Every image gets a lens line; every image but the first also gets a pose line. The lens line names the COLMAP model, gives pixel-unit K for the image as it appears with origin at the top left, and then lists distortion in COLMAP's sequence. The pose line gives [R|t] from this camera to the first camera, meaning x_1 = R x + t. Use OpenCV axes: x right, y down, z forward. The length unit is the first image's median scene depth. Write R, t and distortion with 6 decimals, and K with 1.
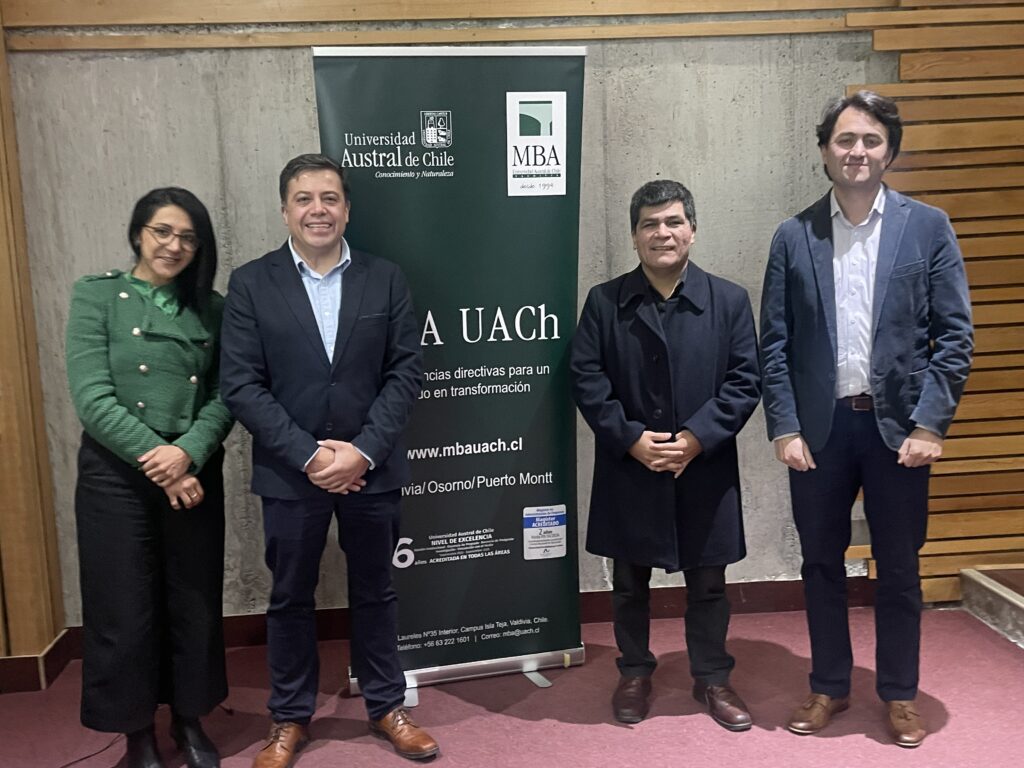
lens RADIAL K [[971.8, 0, 497.4], [0, 971.8, 377.7], [0, 0, 1]] dist [0.133567, -0.188362]
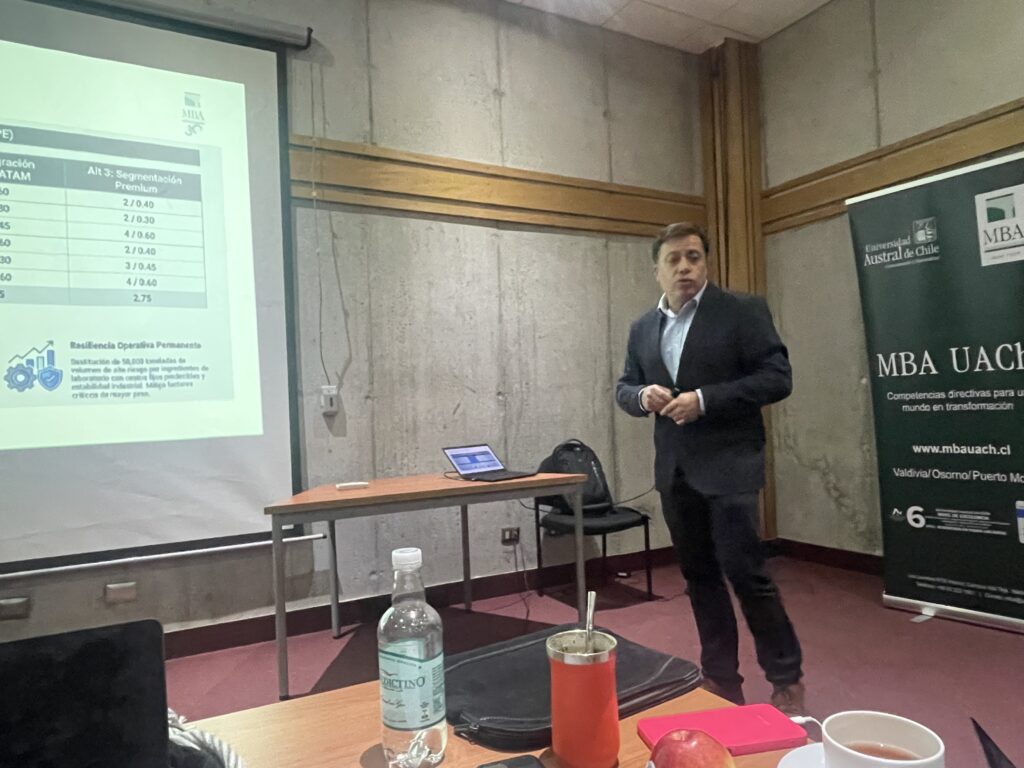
lens RADIAL K [[680.0, 0, 512.0], [0, 680.0, 384.0], [0, 0, 1]] dist [0.002121, 0.001600]
pose [[0.429987, -0.001754, -0.902833, 0.559943], [-0.085192, 0.995457, -0.042507, 0.074822], [0.898807, 0.095192, 0.427884, -0.005048]]
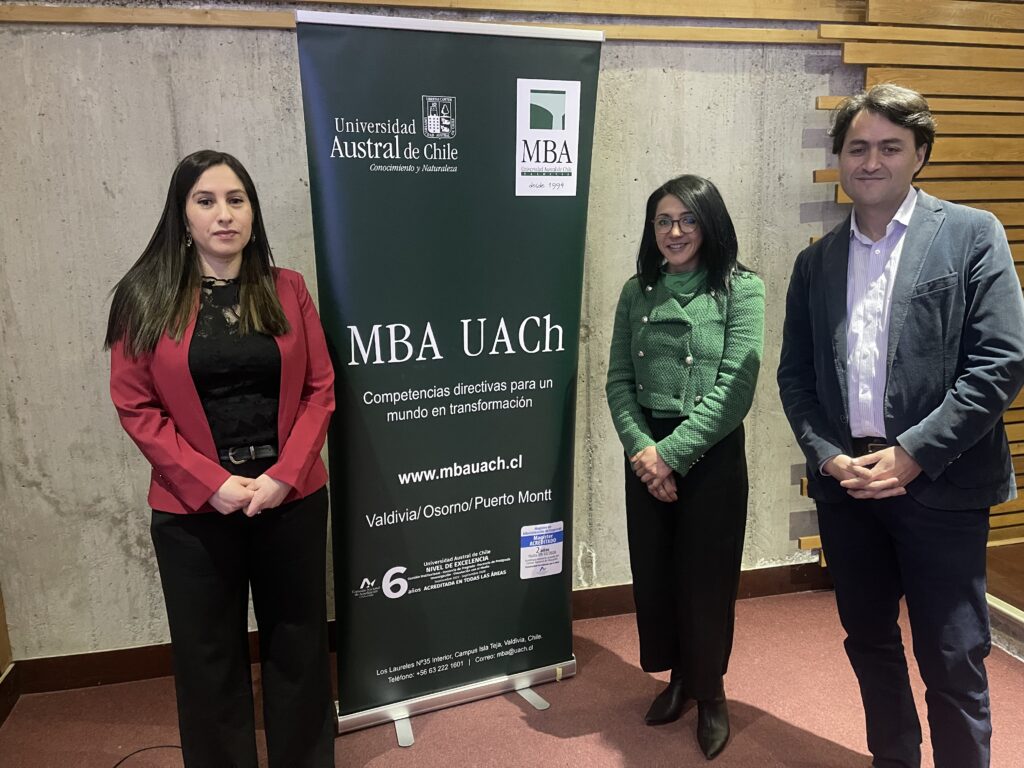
lens RADIAL K [[745.7, 0, 495.7], [0, 745.7, 375.3], [0, 0, 1]] dist [0.086386, -0.092830]
pose [[0.989527, -0.011763, 0.143867, -0.102072], [0.006315, 0.999248, 0.038265, -0.042978], [-0.144209, -0.036956, 0.988857, 0.286050]]
